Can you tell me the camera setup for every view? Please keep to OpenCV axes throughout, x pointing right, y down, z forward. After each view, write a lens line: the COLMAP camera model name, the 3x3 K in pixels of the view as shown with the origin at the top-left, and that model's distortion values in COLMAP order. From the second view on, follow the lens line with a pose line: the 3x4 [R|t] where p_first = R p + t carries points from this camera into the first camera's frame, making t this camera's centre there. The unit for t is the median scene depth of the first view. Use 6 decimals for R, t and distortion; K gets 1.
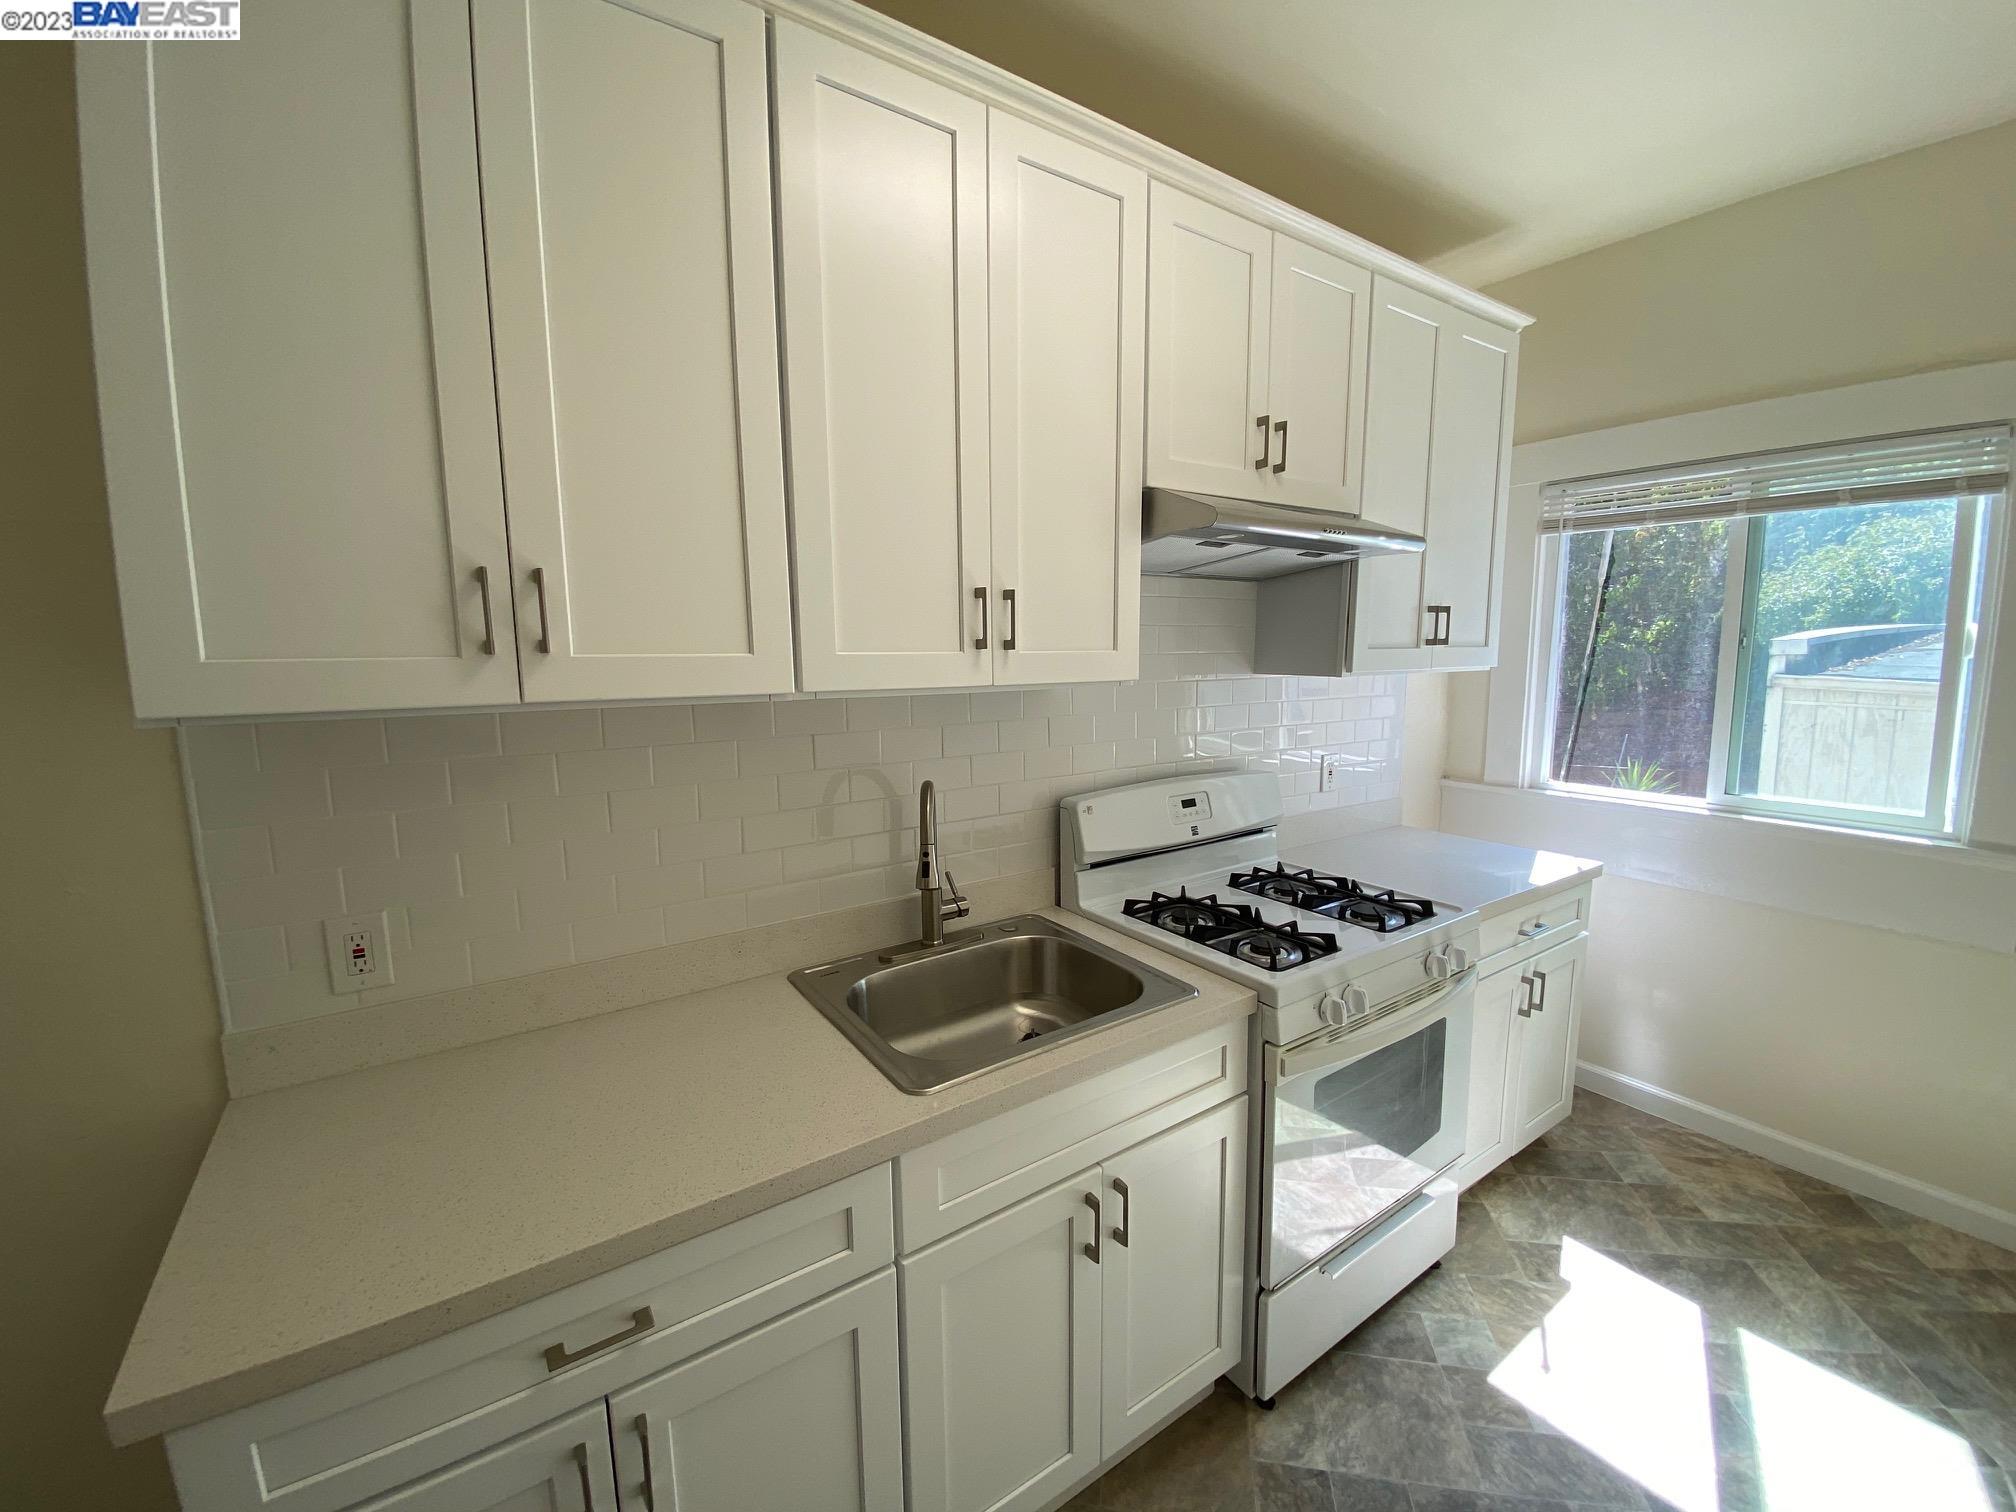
lens RADIAL K [[814.4, 0, 999.3], [0, 814.4, 751.6], [0, 0, 1]] dist [0.025214, -0.023609]
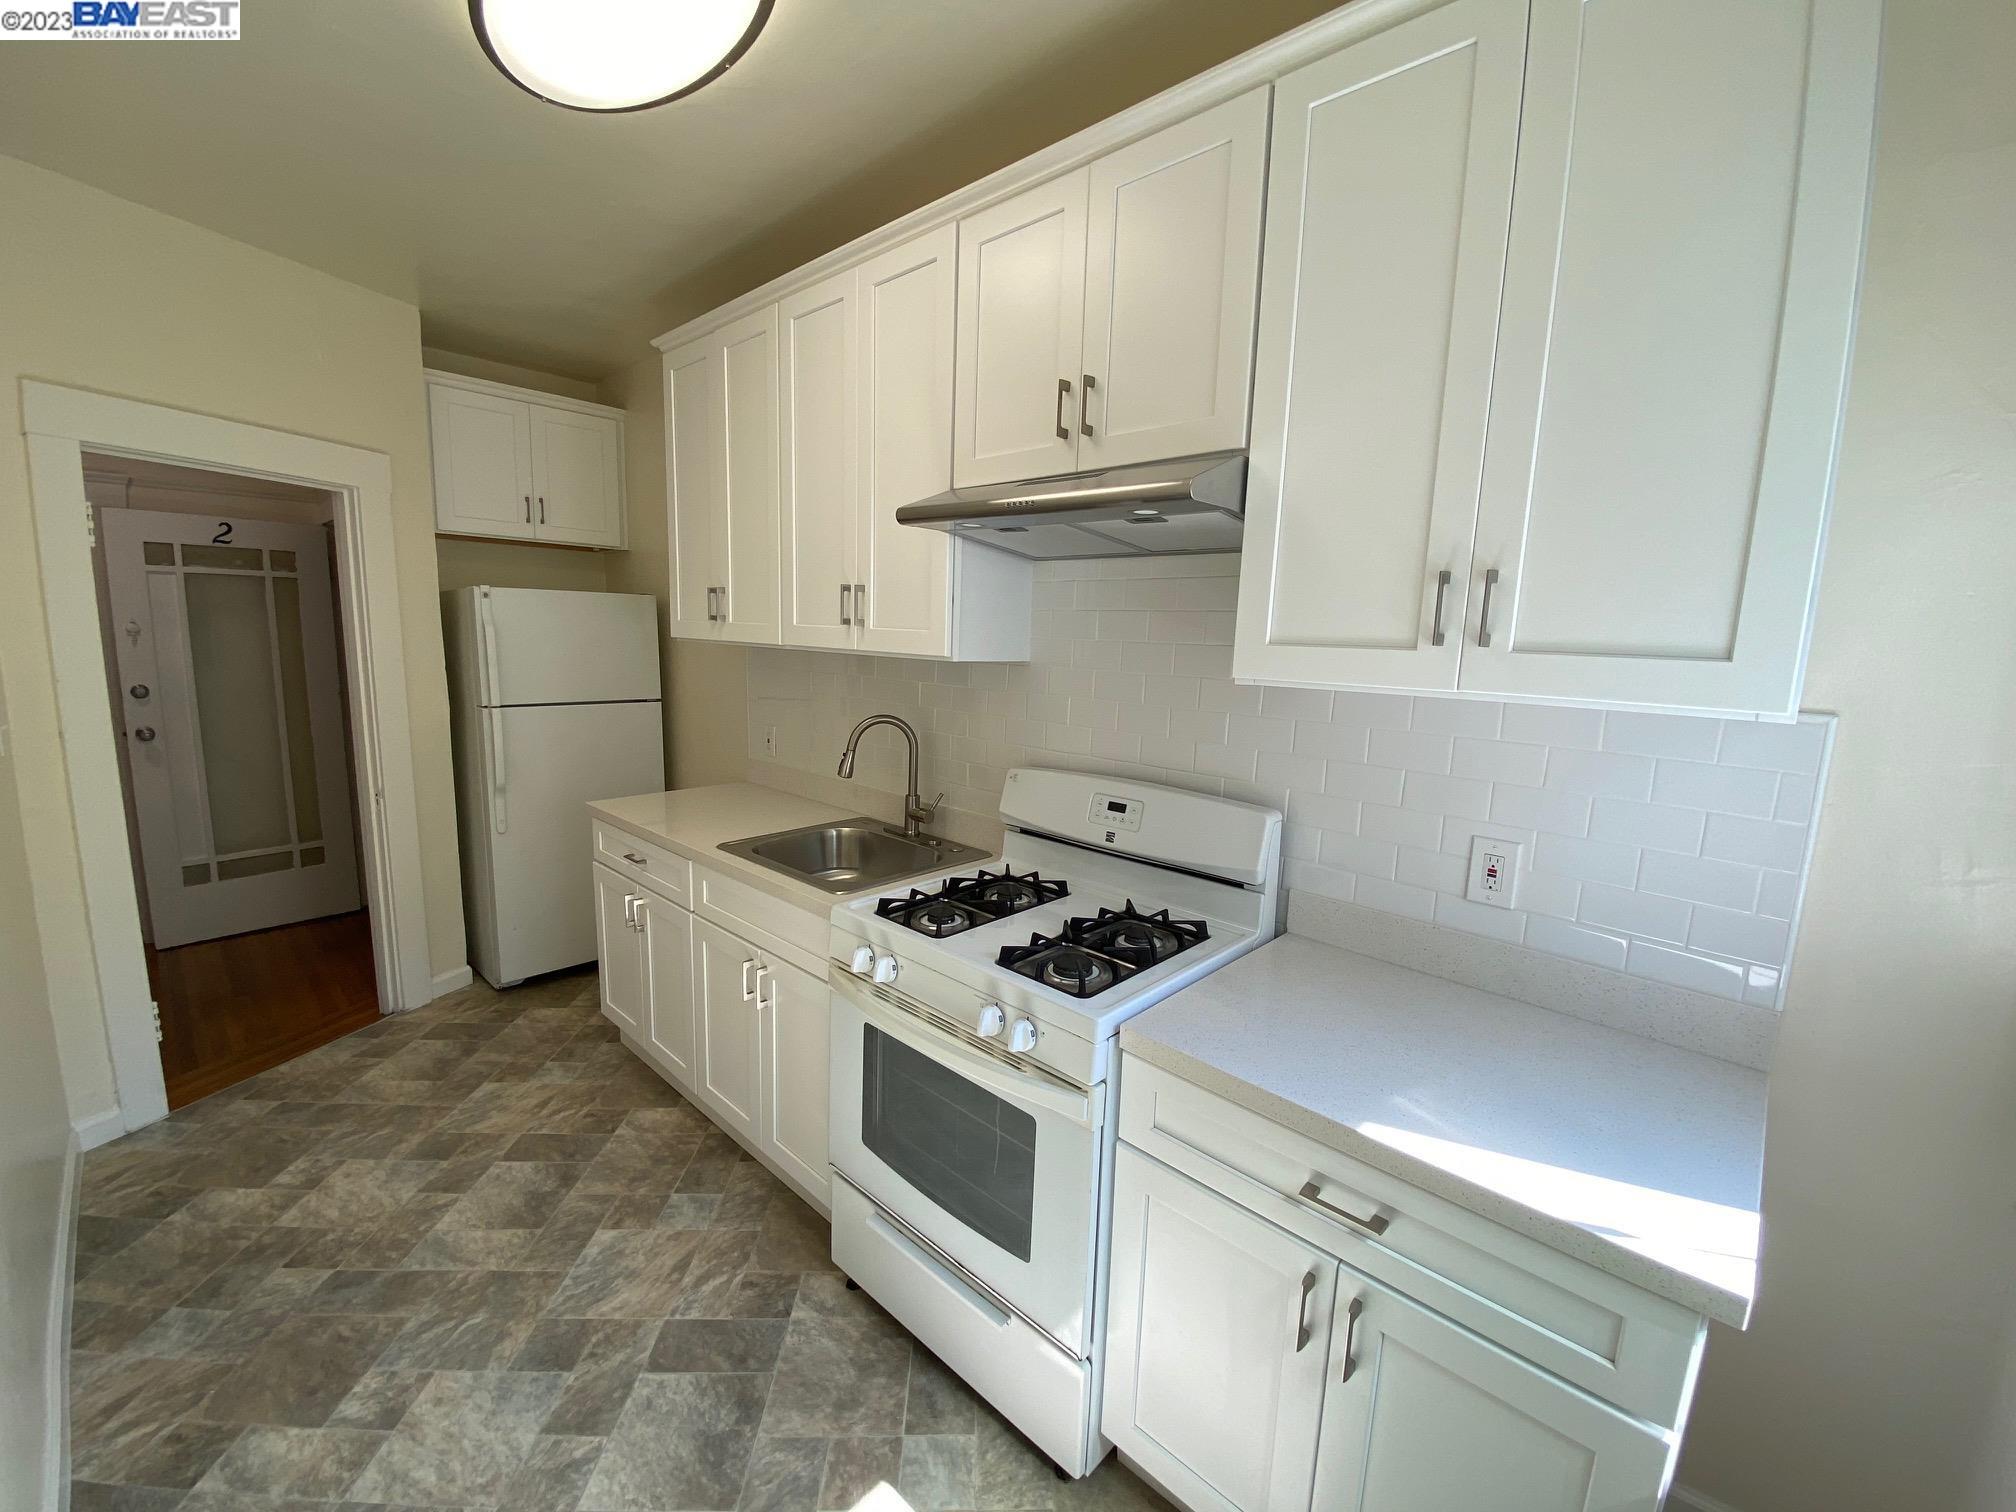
lens RADIAL K [[814.1, 0, 1007.3], [0, 814.1, 721.2], [0, 0, 1]] dist [0.012191, -0.013345]
pose [[0.221554, 0.125129, -0.967087, 1.216636], [-0.152011, 0.984041, 0.092498, -0.110906], [0.963227, 0.126515, 0.237039, 0.731121]]
